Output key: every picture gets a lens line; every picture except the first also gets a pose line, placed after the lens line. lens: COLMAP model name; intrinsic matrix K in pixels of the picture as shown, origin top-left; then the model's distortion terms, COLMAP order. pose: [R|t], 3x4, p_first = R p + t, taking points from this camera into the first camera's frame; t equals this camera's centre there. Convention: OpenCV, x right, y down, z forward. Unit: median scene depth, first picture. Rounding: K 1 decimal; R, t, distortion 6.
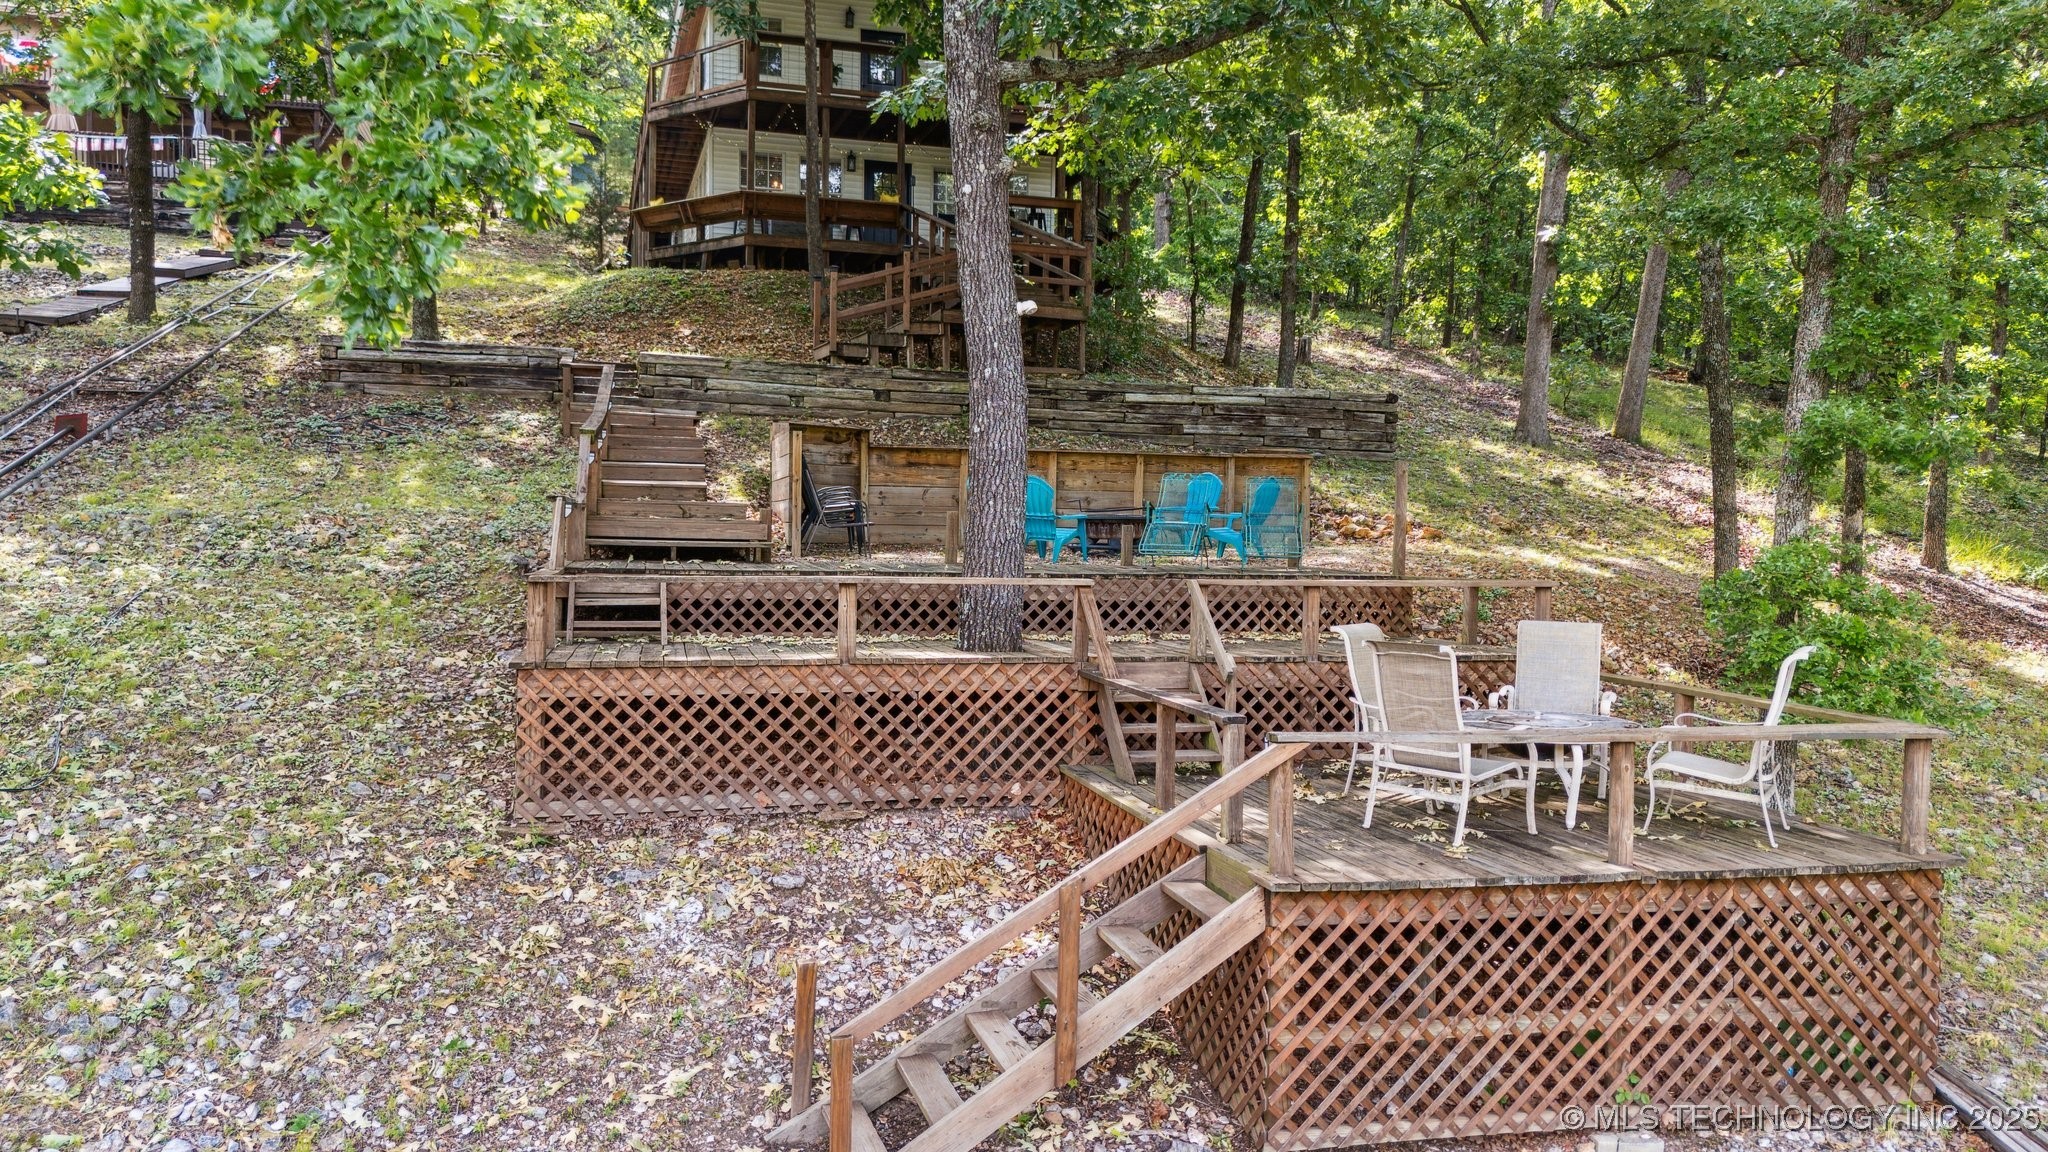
lens RADIAL K [[1661.4, 0, 1024.0], [0, 1661.4, 576.0], [0, 0, 1]] dist [0.160978, -0.205402]
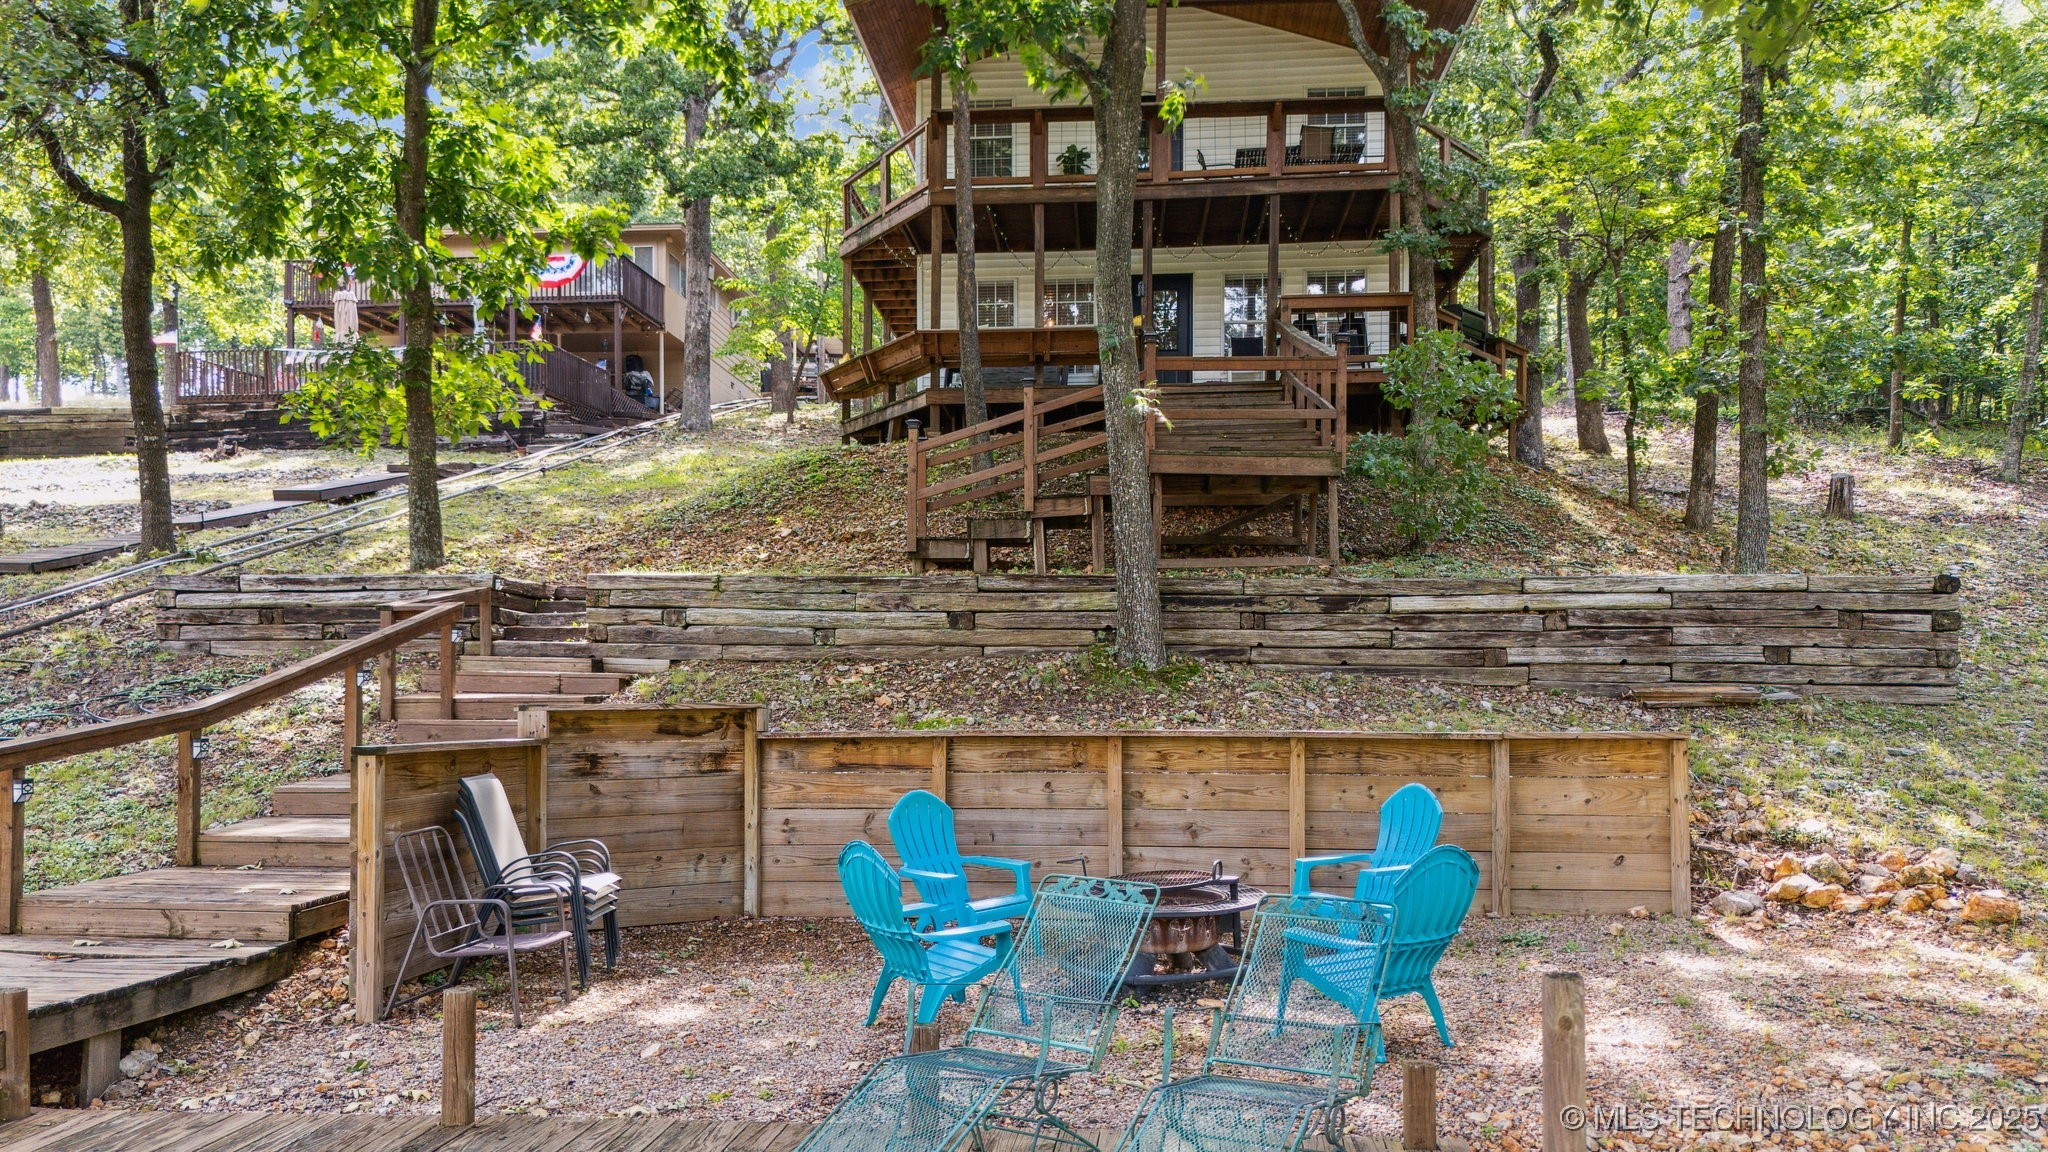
lens RADIAL K [[1661.4, 0, 1024.0], [0, 1661.4, 576.0], [0, 0, 1]] dist [0.160978, -0.205402]
pose [[0.935265, -0.043390, -0.351278, 0.146093], [0.008336, 0.994882, -0.100695, -0.060375], [0.353849, 0.091248, 0.930841, 0.420449]]
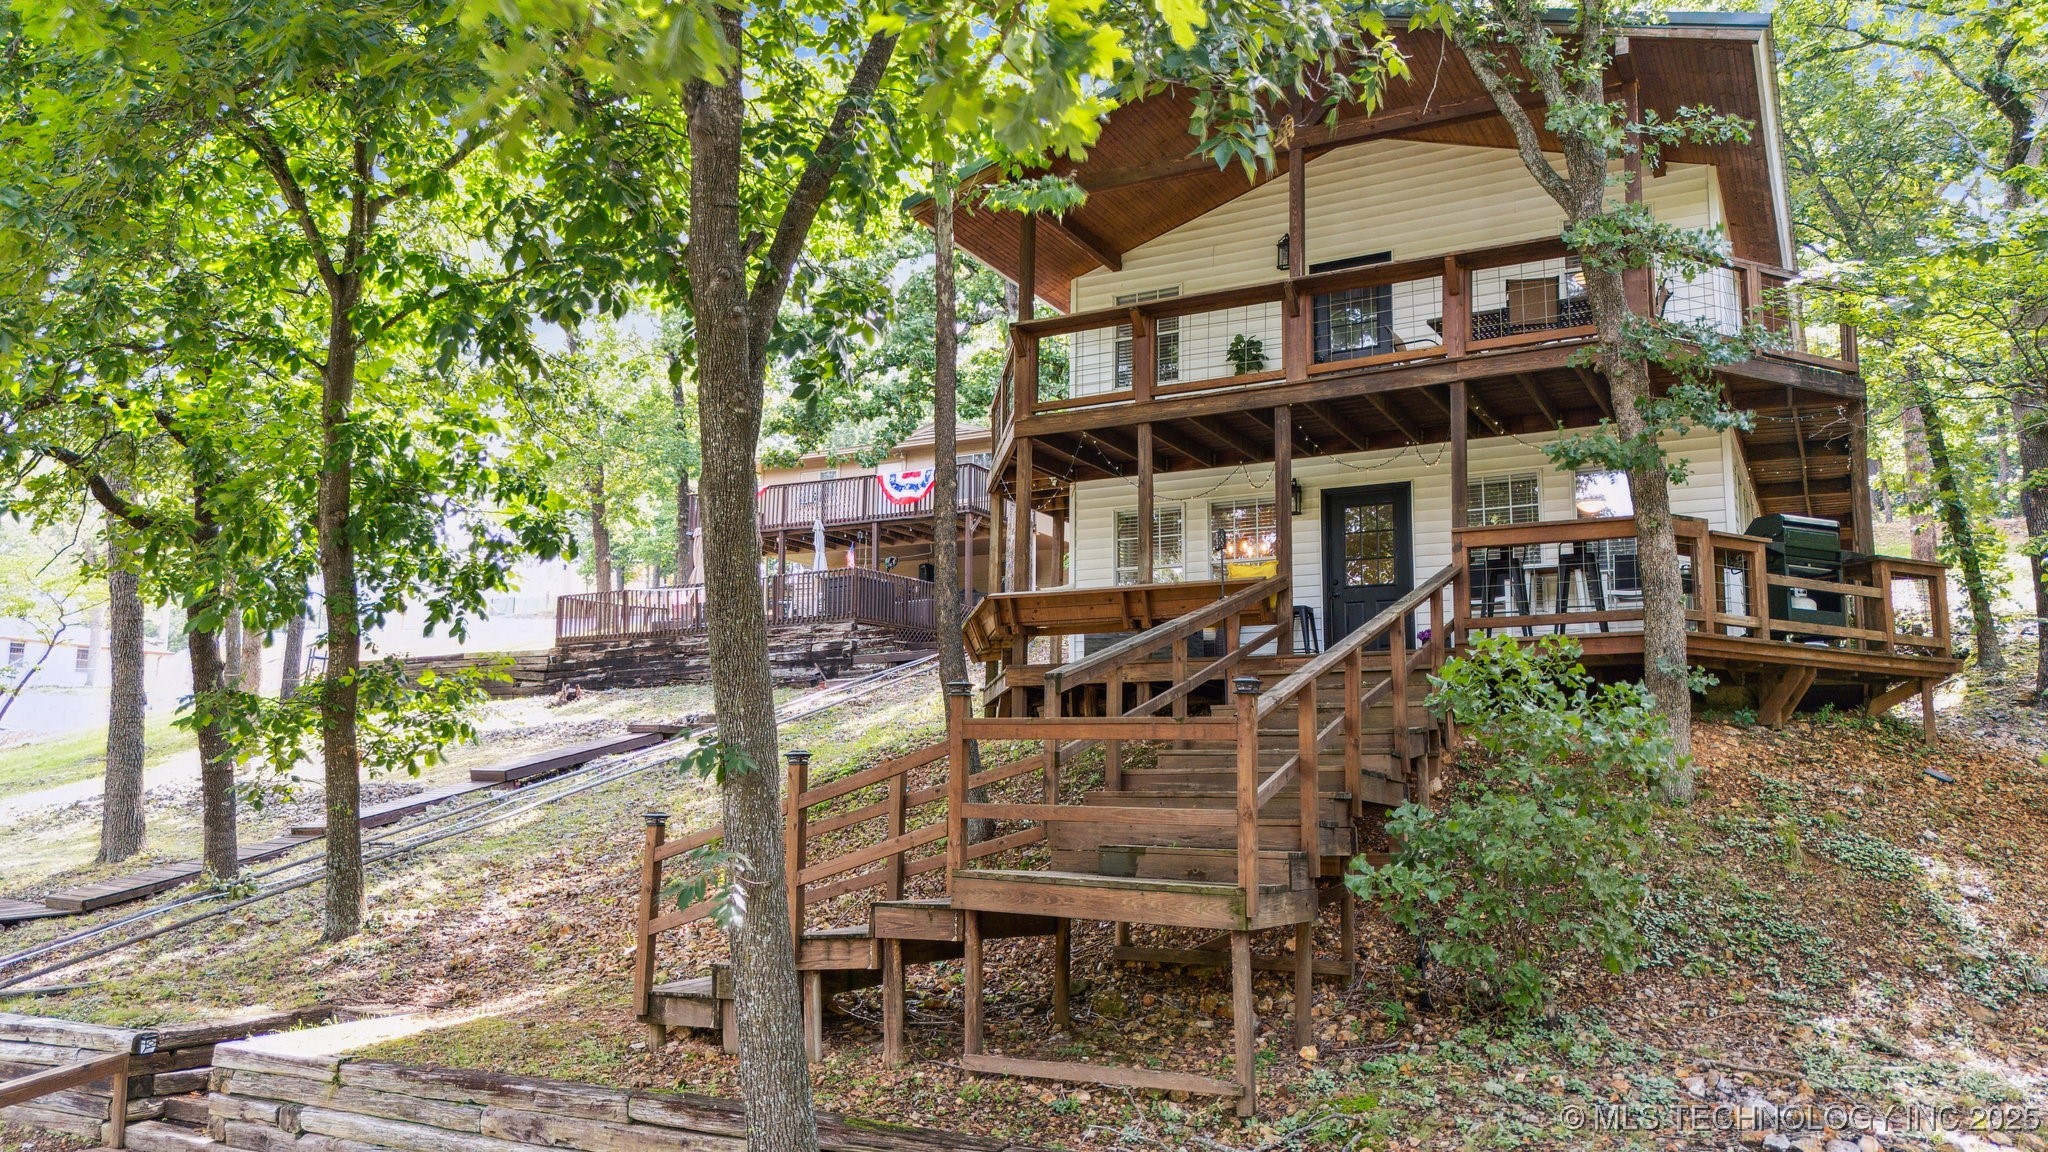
lens RADIAL K [[1580.9, 0, 1024.0], [0, 1580.9, 576.0], [0, 0, 1]] dist [0.041928, 0.001724]
pose [[0.725809, -0.108581, -0.679273, 0.242245], [-0.014445, 0.984840, -0.172861, -0.174444], [0.687745, 0.135276, 0.713238, 0.754268]]
